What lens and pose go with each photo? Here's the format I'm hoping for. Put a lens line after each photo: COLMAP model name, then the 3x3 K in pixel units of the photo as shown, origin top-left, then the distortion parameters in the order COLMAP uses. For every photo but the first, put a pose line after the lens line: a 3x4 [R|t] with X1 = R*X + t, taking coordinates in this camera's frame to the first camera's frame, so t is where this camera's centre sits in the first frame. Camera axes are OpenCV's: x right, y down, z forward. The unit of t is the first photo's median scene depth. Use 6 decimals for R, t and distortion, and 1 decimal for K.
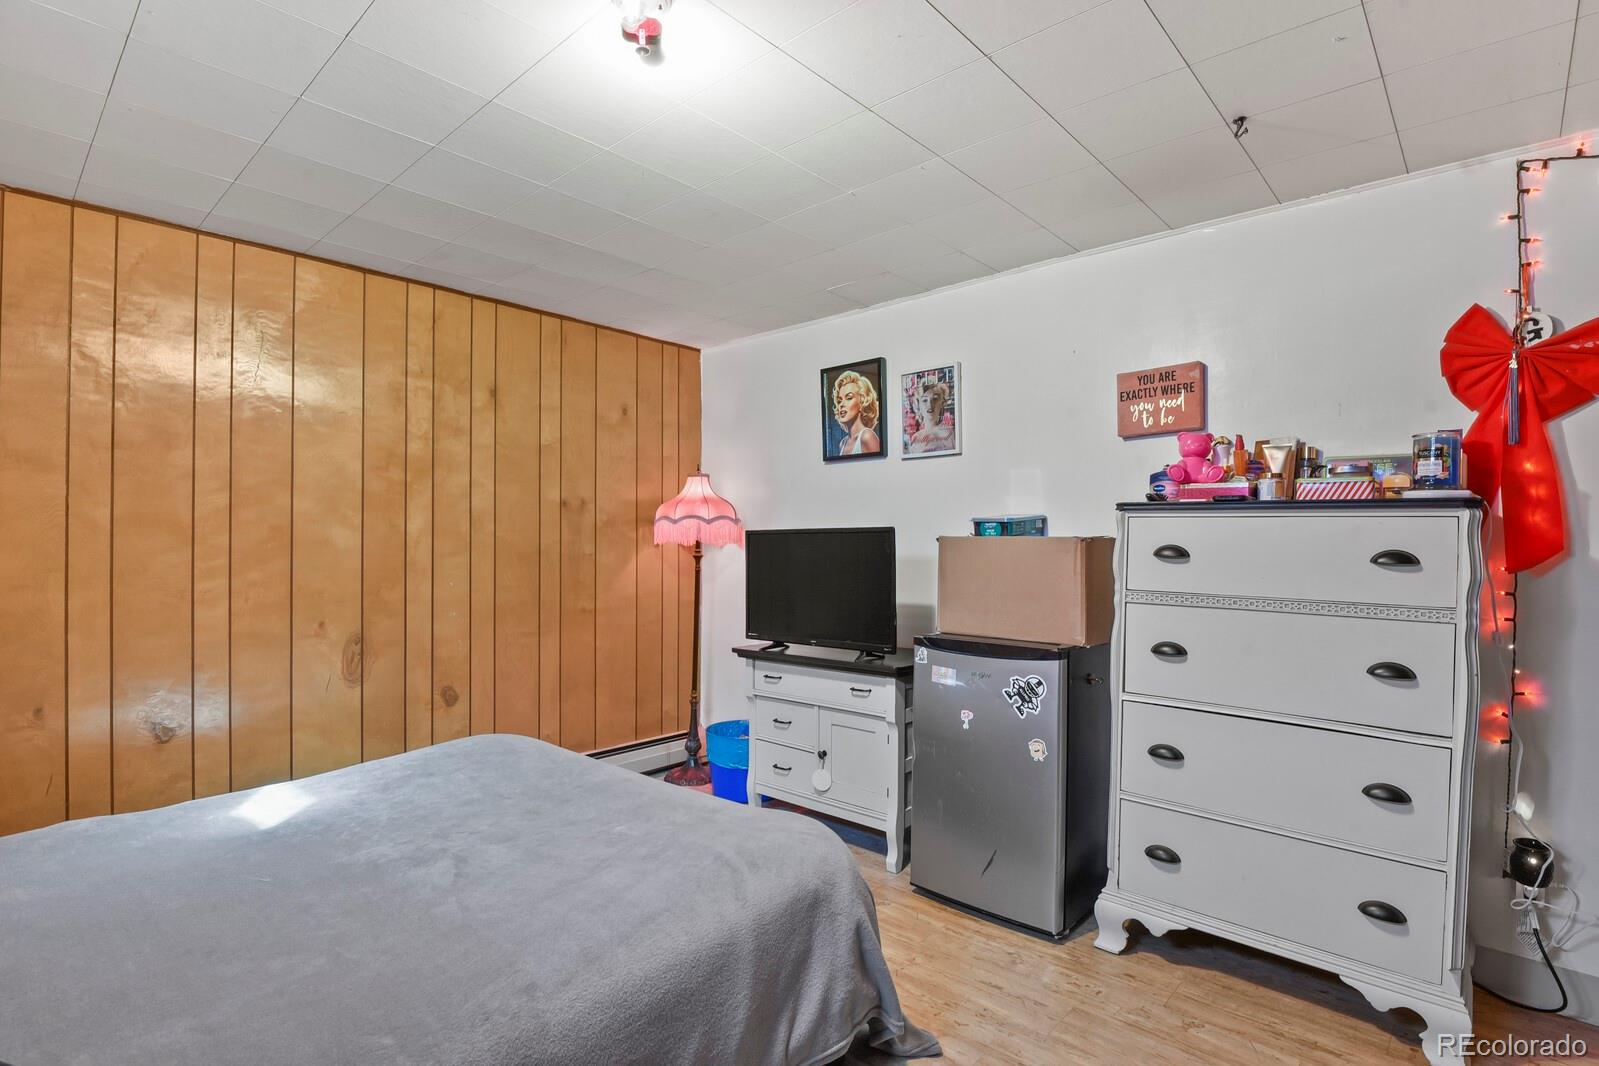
lens RADIAL K [[775.4, 0, 802.4], [0, 775.4, 540.0], [0, 0, 1]] dist [-0.010424, -0.007110]
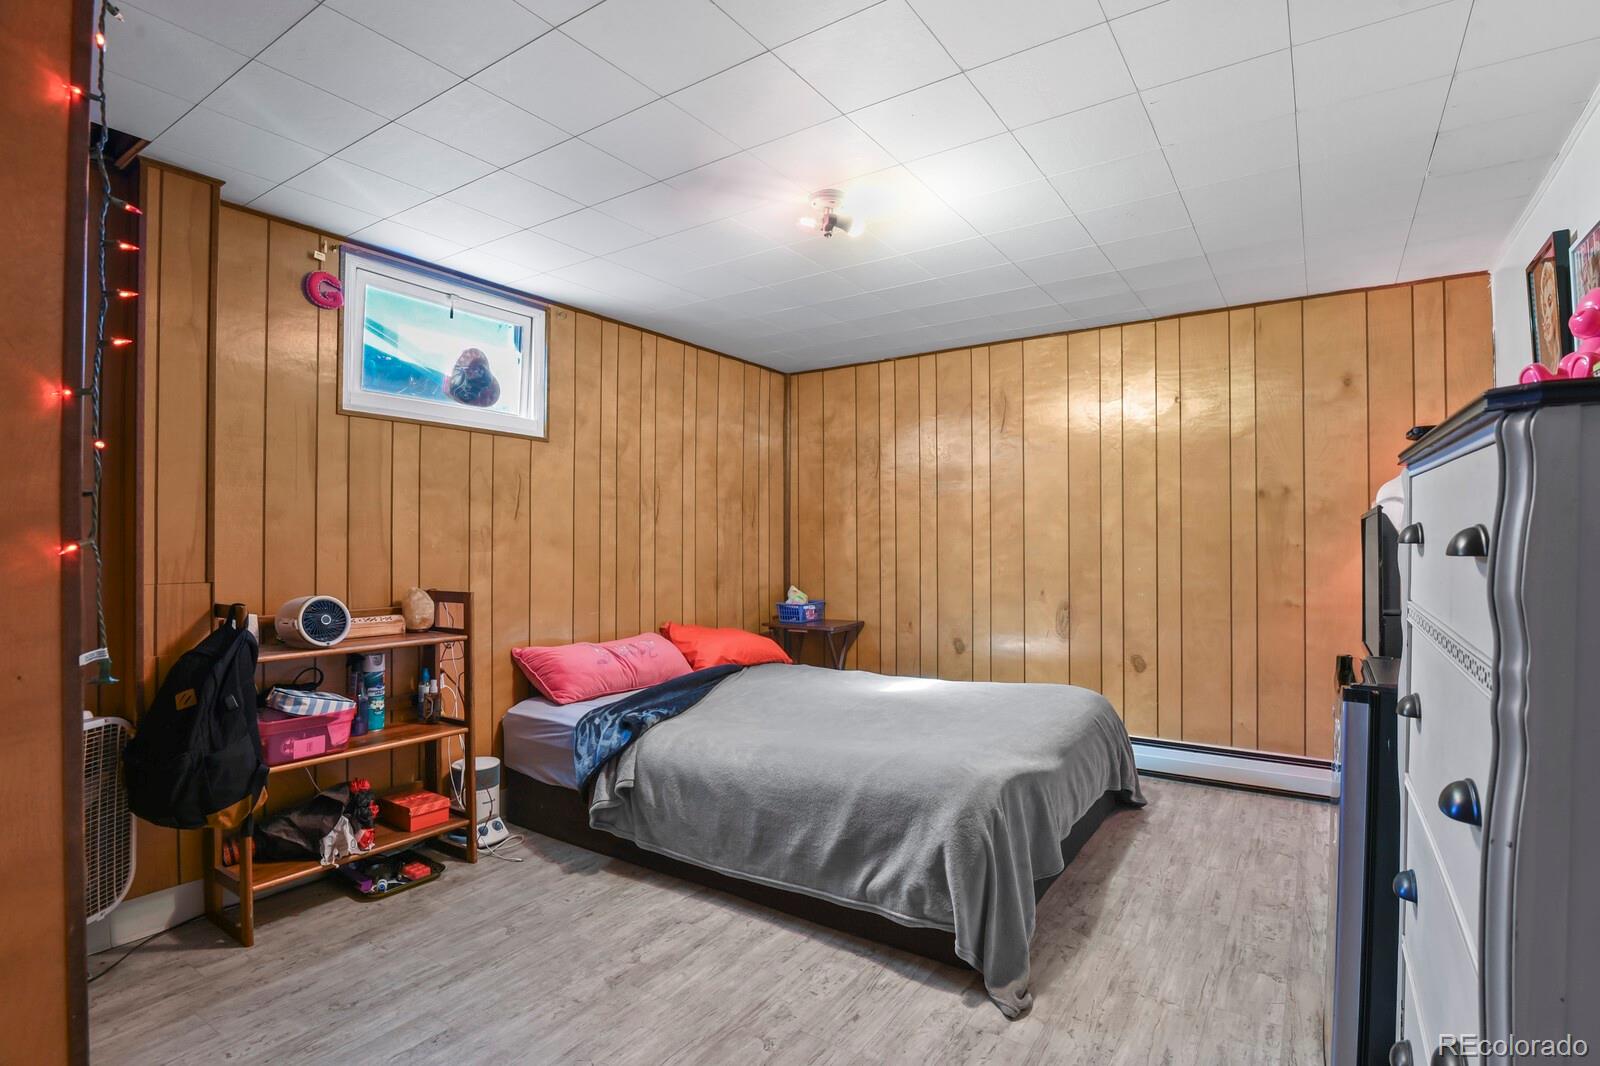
lens RADIAL K [[775.9, 0, 802.9], [0, 775.9, 540.0], [0, 0, 1]] dist [-0.010424, -0.007110]
pose [[0.150952, -0.003584, -0.988535, 0.640137], [0.008296, 0.999963, -0.002359, 0.010811], [0.988506, -0.007844, 0.150976, 0.311486]]
